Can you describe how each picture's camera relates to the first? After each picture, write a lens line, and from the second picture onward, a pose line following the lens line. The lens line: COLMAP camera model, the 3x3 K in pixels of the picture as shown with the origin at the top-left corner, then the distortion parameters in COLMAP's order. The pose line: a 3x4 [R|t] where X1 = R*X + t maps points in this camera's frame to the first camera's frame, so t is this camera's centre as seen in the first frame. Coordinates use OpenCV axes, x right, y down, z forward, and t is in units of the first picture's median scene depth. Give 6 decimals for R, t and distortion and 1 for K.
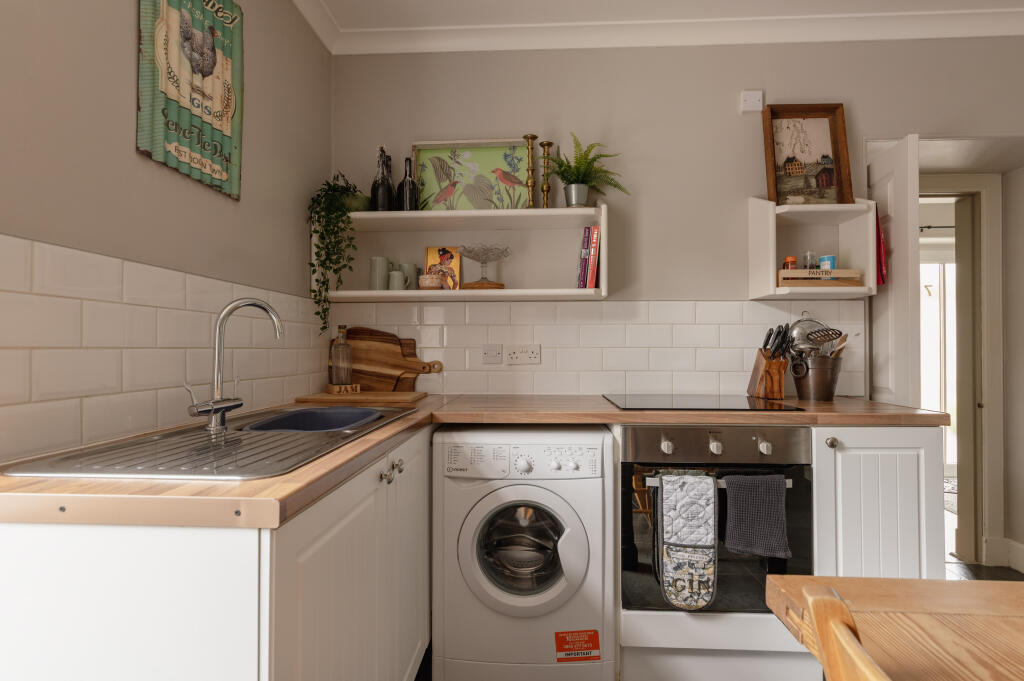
lens RADIAL K [[500.7, 0, 515.0], [0, 500.7, 341.9], [0, 0, 1]] dist [-0.003049, 0.001109]
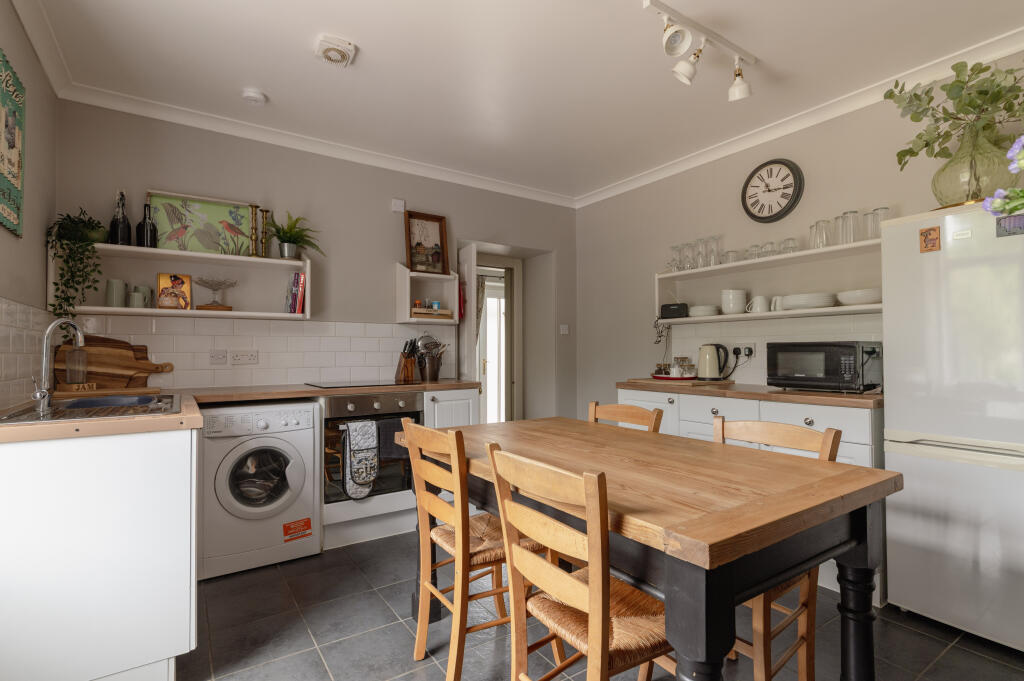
lens RADIAL K [[500.7, 0, 513.2], [0, 500.7, 343.9], [0, 0, 1]] dist [-0.003049, 0.001109]
pose [[0.794881, 0.007183, 0.606723, -0.252757], [-0.003526, 0.999968, -0.007218, -0.004700], [-0.606756, 0.003598, 0.794880, -0.606360]]
